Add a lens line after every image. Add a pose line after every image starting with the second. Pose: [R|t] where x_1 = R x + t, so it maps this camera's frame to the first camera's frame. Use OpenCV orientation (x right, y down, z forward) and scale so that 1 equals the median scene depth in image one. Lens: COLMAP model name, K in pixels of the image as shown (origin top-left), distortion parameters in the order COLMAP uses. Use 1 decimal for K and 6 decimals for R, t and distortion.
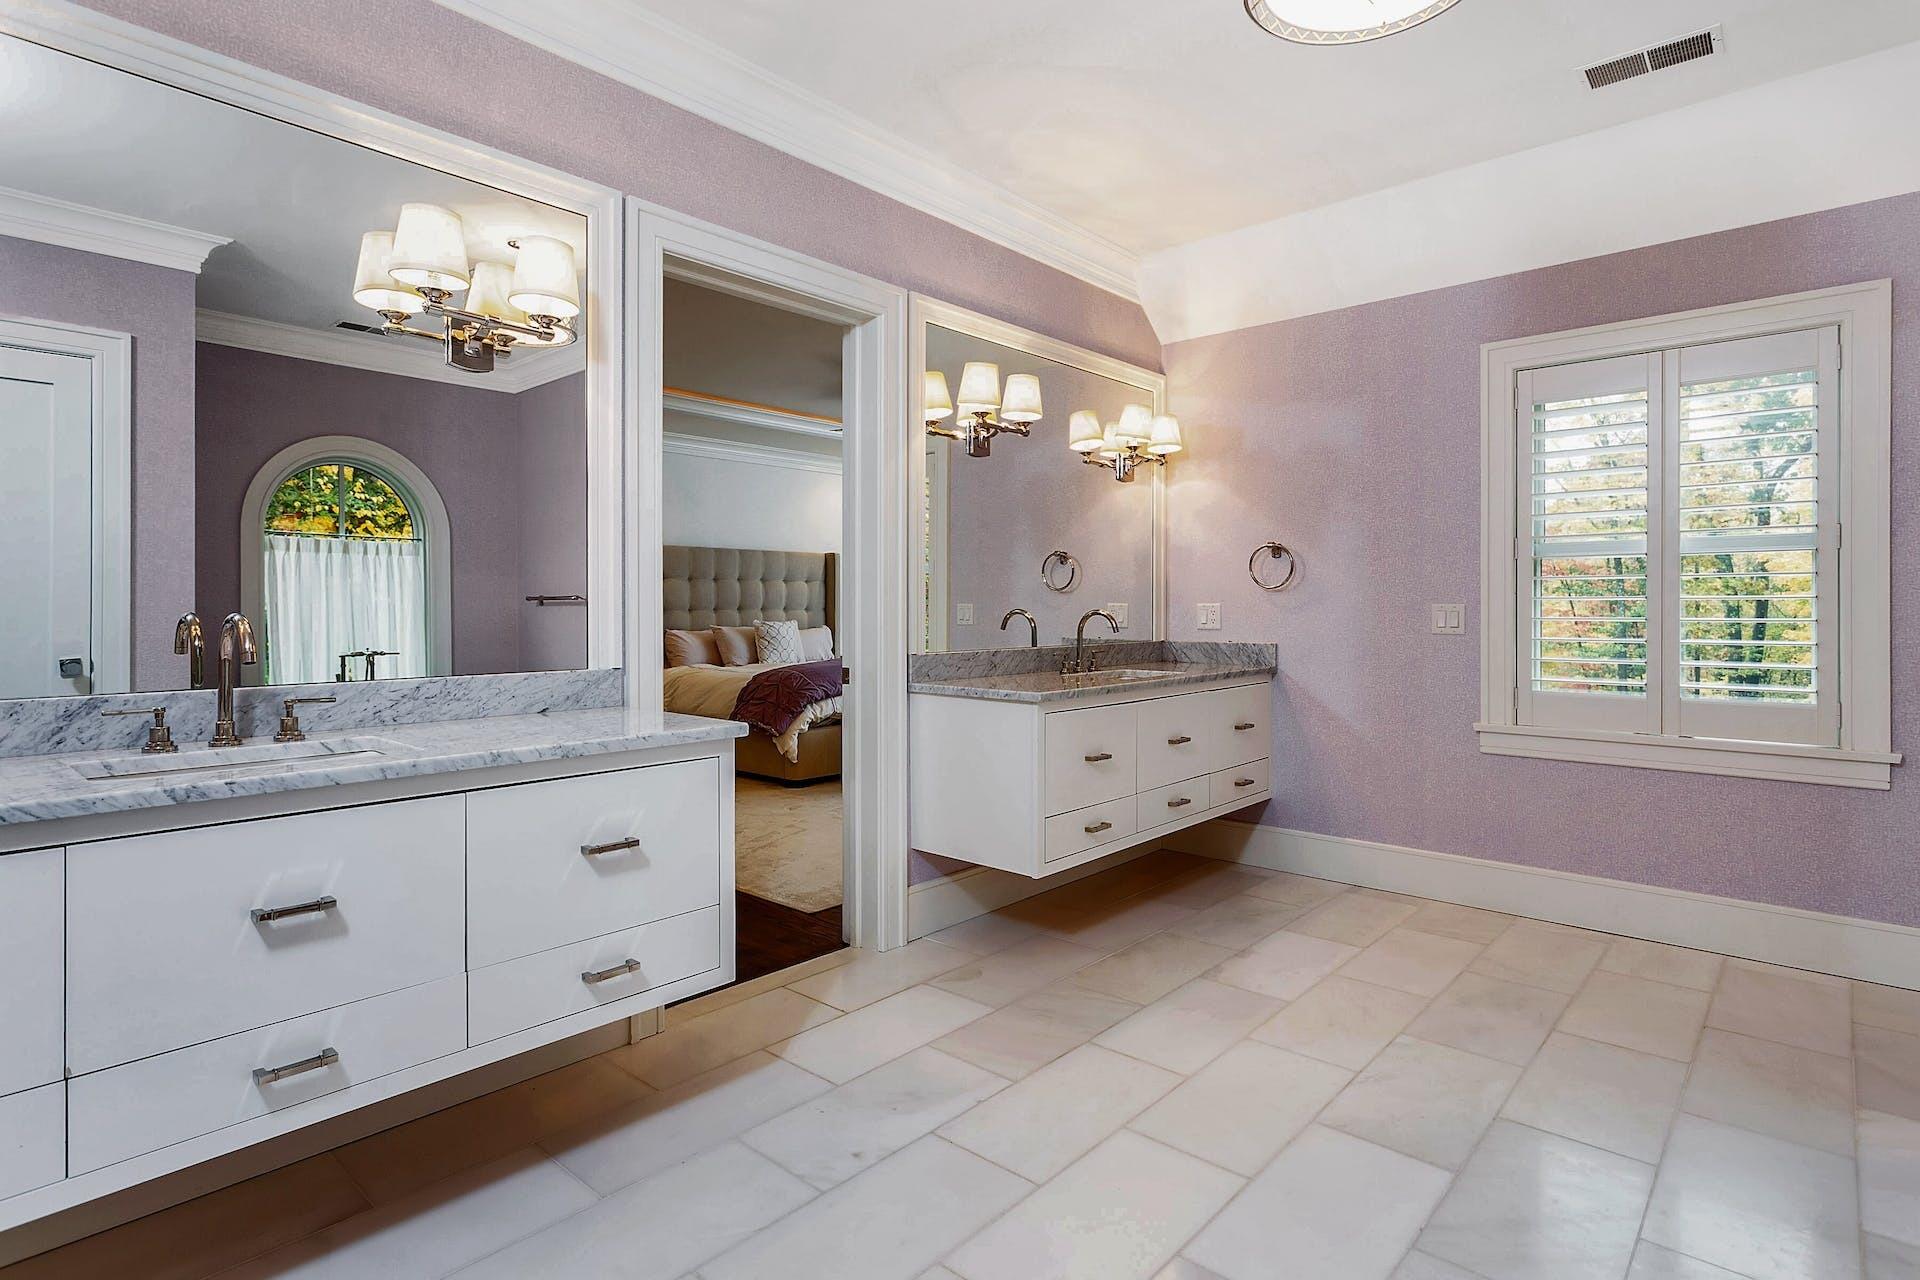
lens RADIAL K [[1055.9, 0, 956.8], [0, 1055.9, 601.2], [0, 0, 1]] dist [-0.003011, 0.000000]
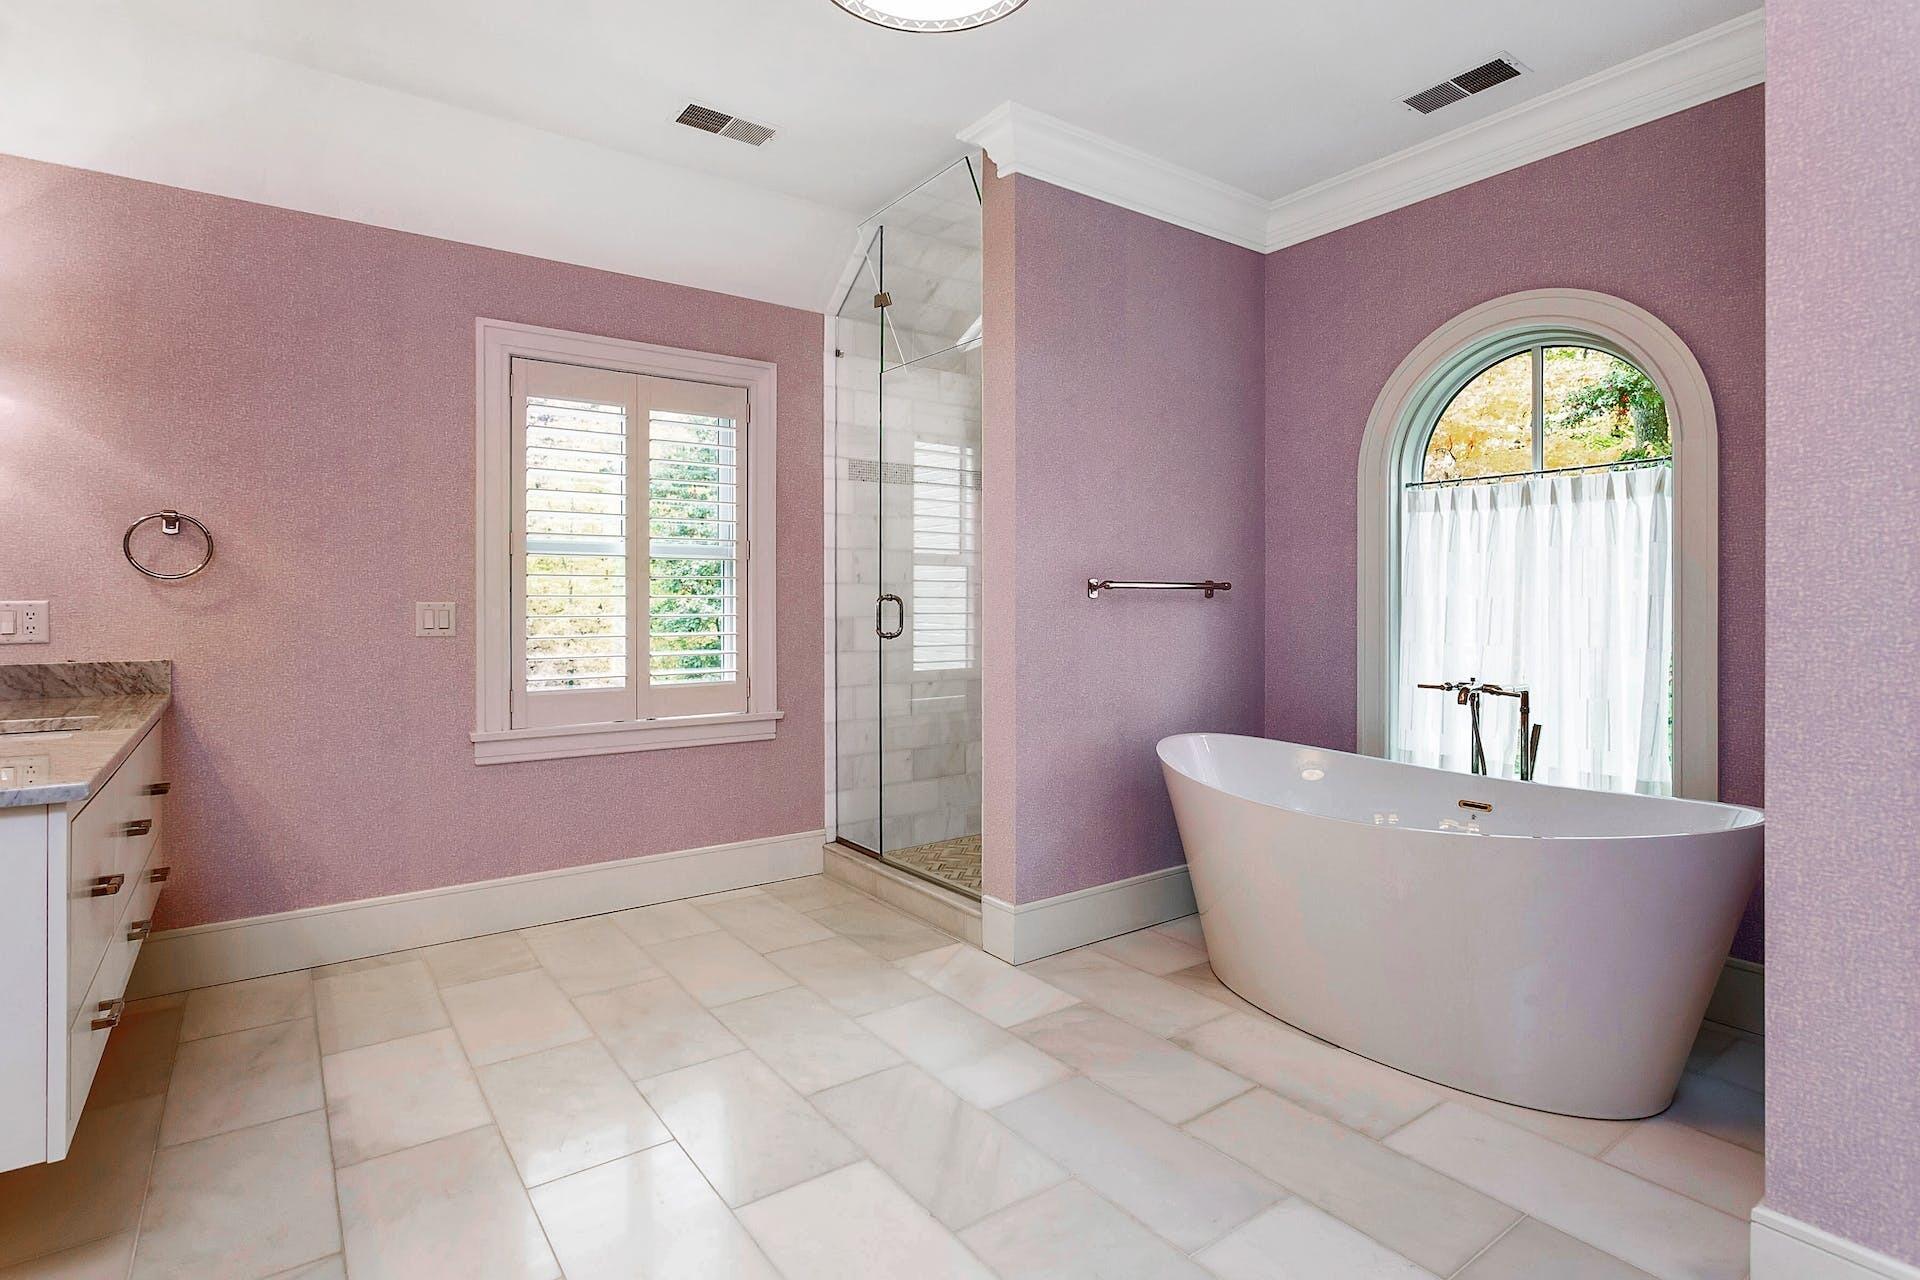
lens RADIAL K [[984.4, 0, 967.8], [0, 984.4, 588.4], [0, 0, 1]] dist [0.026607, 0.000490]
pose [[0.176349, 0.019112, 0.984142, -0.290850], [-0.001693, 0.999816, -0.019113, 0.007136], [-0.984326, 0.001705, 0.176348, 0.459588]]
